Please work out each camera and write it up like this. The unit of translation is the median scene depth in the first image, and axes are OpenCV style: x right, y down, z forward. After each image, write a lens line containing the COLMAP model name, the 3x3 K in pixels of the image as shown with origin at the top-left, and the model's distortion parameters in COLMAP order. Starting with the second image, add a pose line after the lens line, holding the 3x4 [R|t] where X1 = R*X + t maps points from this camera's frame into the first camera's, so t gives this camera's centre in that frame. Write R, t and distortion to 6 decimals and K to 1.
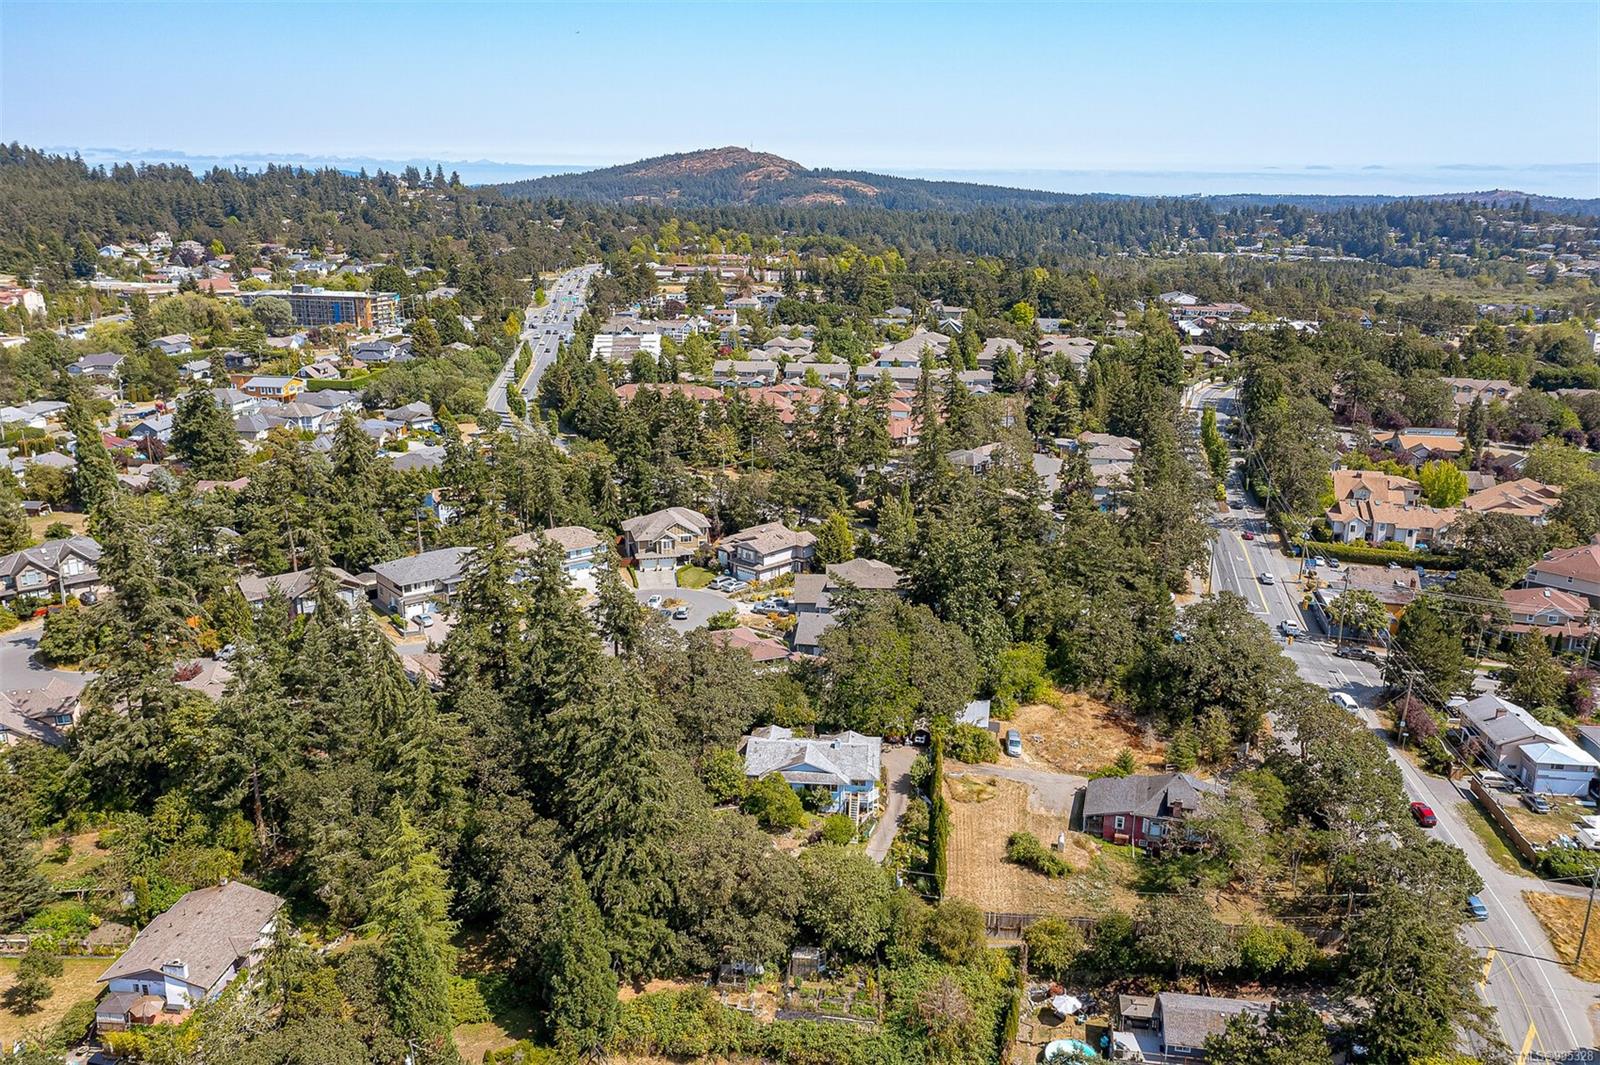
lens RADIAL K [[1231.5, 0, 800.0], [0, 1231.5, 532.5], [0, 0, 1]] dist [-0.013998, -0.005411]
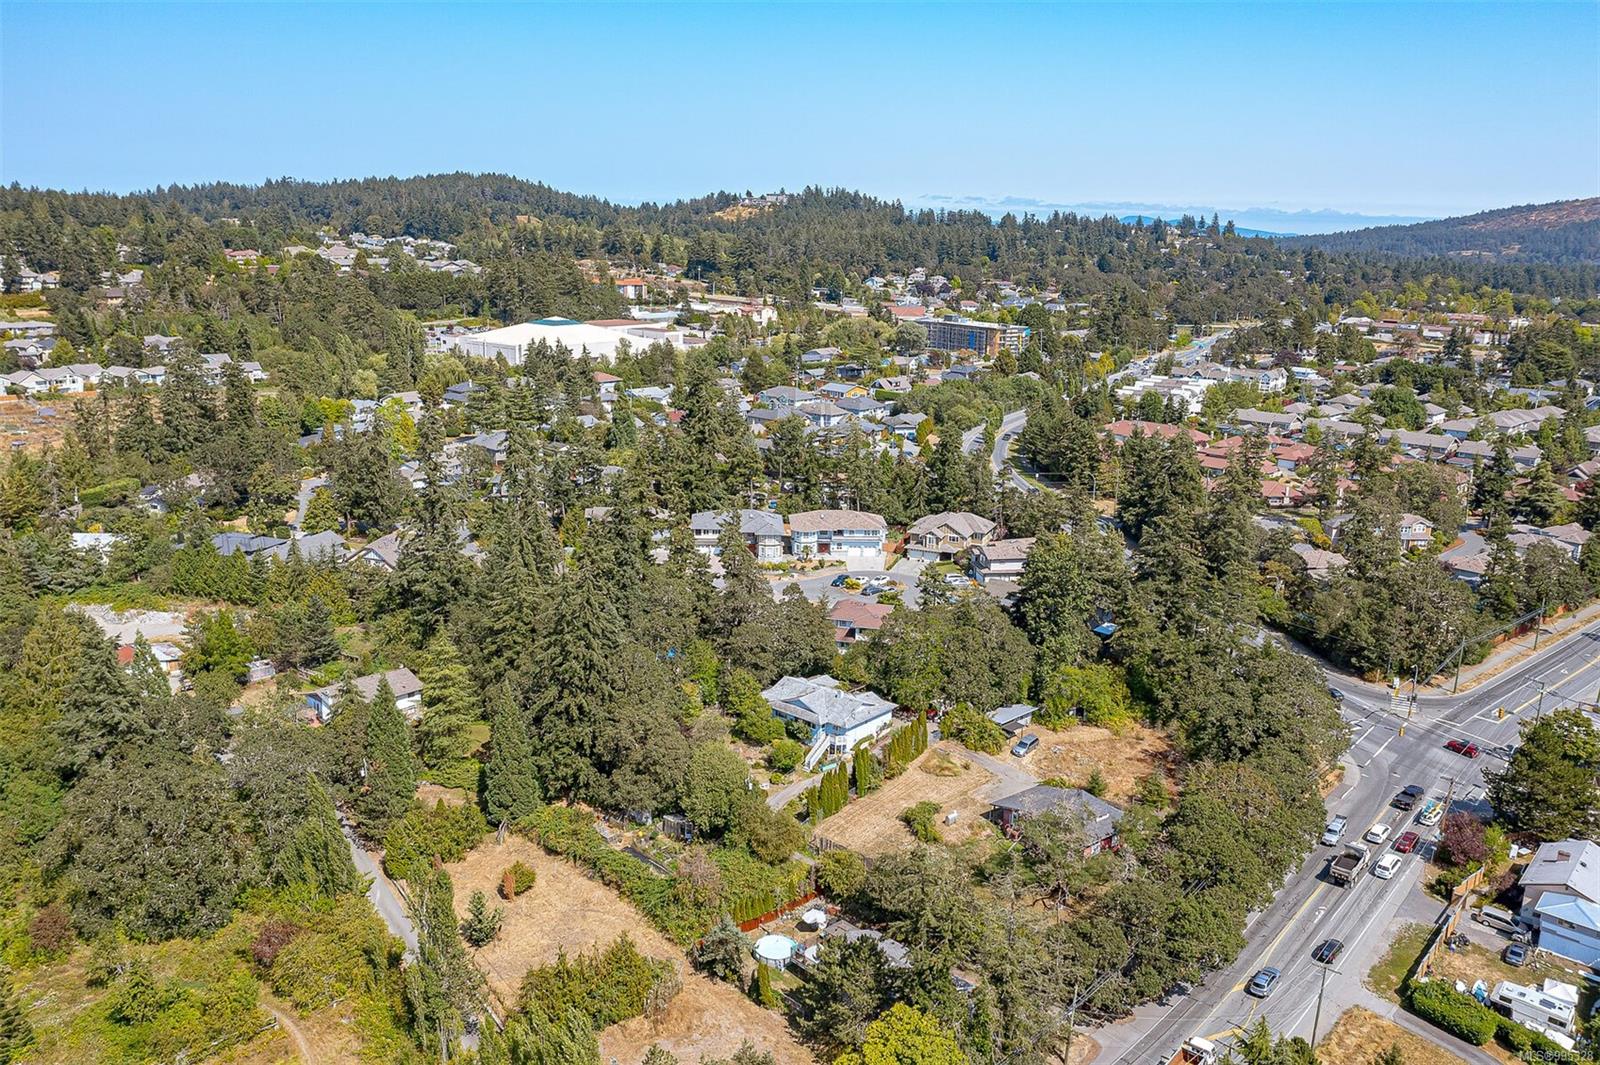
lens RADIAL K [[1231.5, 0, 800.0], [0, 1231.5, 532.5], [0, 0, 1]] dist [-0.013998, -0.005411]
pose [[0.808405, 0.152449, -0.568543, 0.159124], [-0.173524, 0.984678, 0.017298, 0.001614], [0.562469, 0.084672, 0.822472, 0.001210]]
